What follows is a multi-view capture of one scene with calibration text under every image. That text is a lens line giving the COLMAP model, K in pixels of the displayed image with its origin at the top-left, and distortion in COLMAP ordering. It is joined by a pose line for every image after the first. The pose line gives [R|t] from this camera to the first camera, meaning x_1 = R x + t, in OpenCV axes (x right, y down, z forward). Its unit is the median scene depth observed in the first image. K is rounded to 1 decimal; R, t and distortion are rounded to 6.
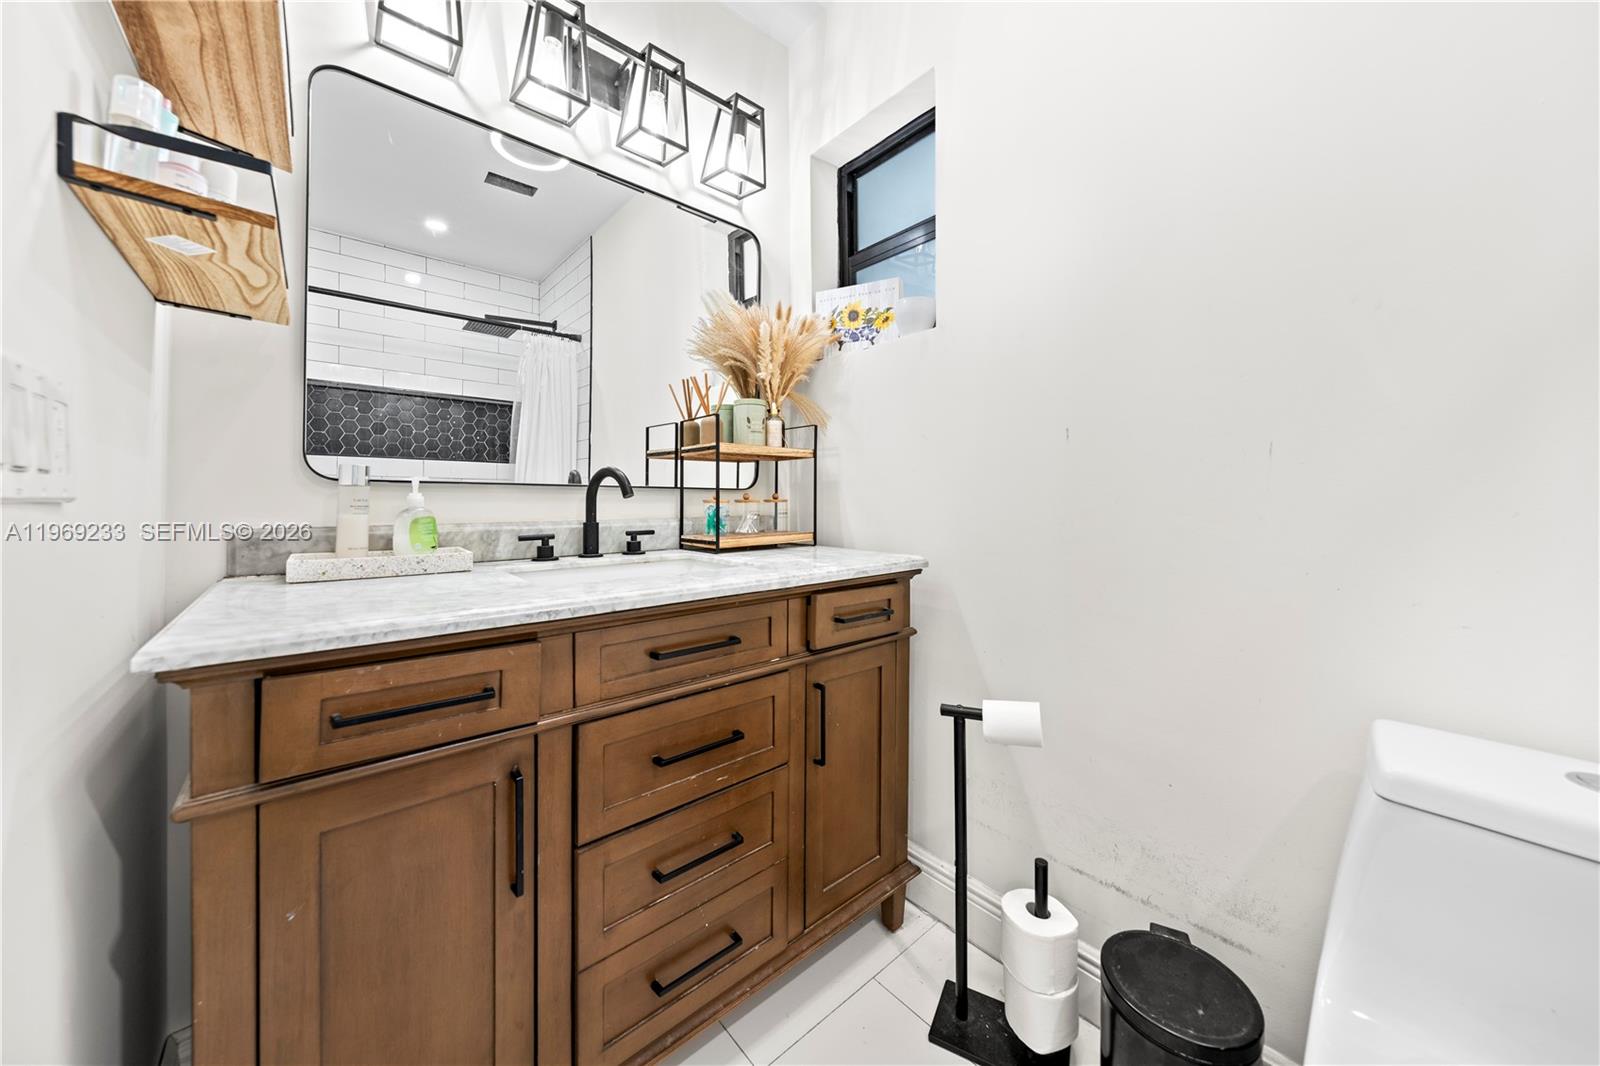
lens RADIAL K [[553.6, 0, 802.5], [0, 553.6, 497.5], [0, 0, 1]] dist [-0.001995, -0.000066]
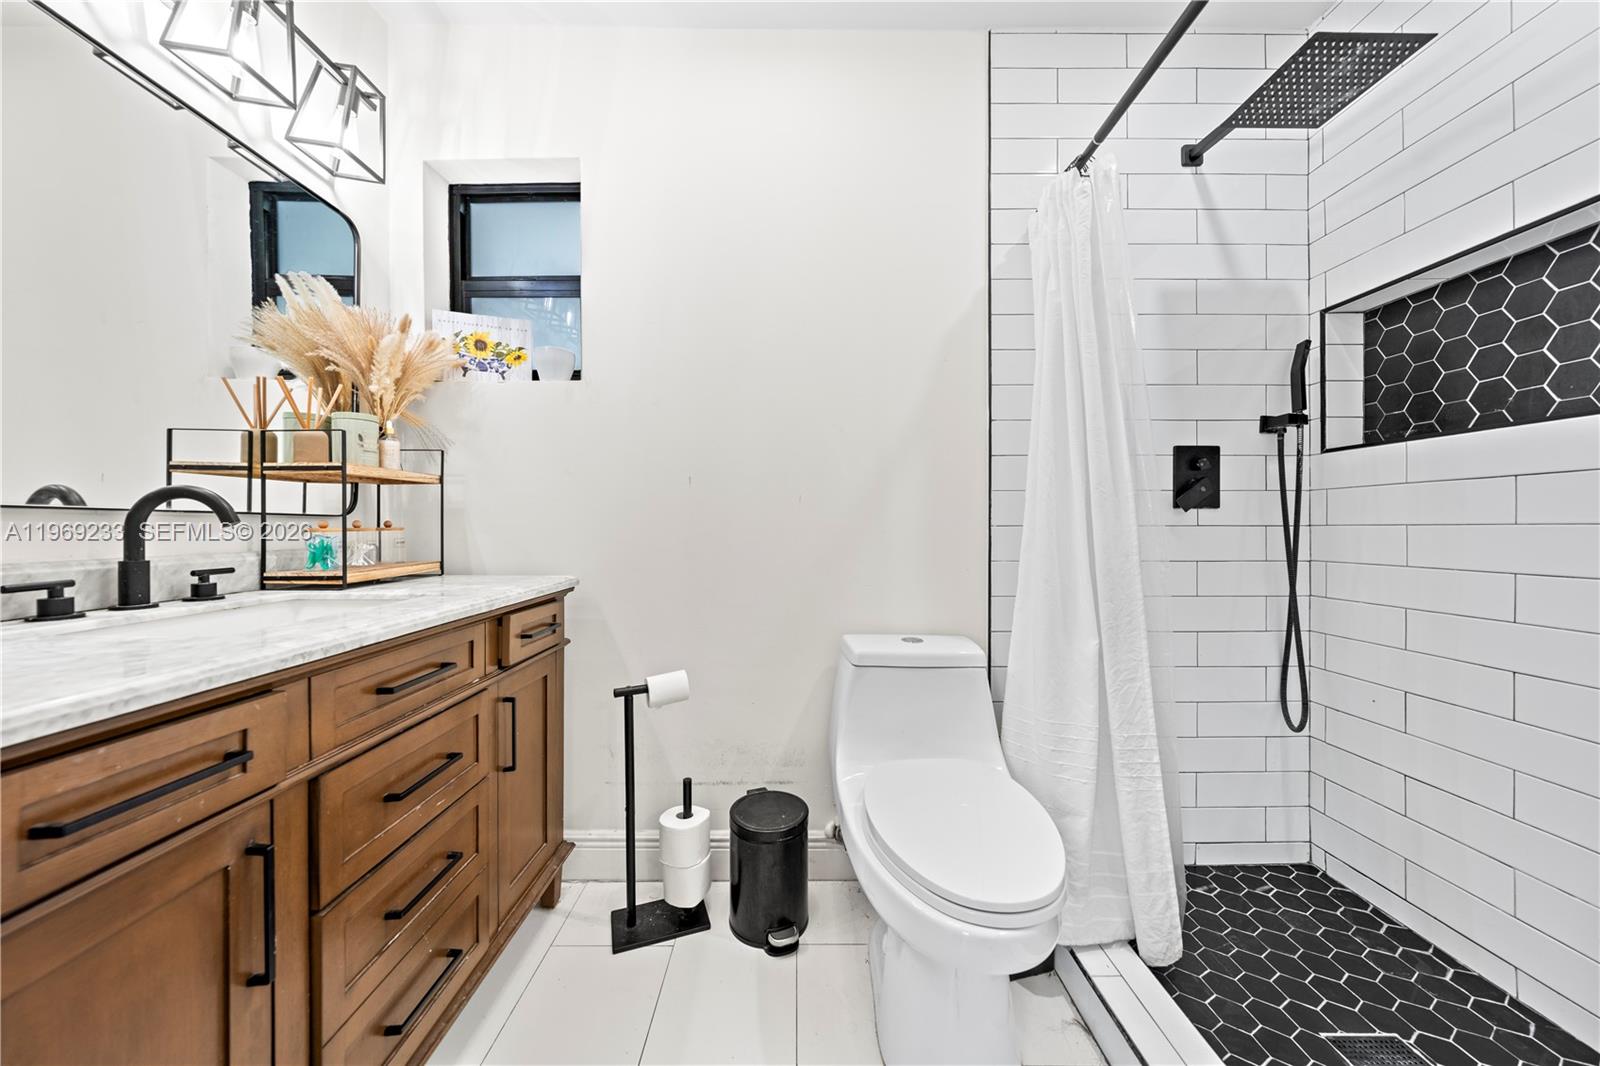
lens RADIAL K [[549.2, 0, 794.2], [0, 549.2, 522.0], [0, 0, 1]] dist [-0.000161, 0.000061]
pose [[0.659000, 0.003060, 0.752137, -0.338750], [-0.001163, 0.999995, -0.003049, -0.003906], [-0.752142, 0.001134, 0.659000, -0.109150]]
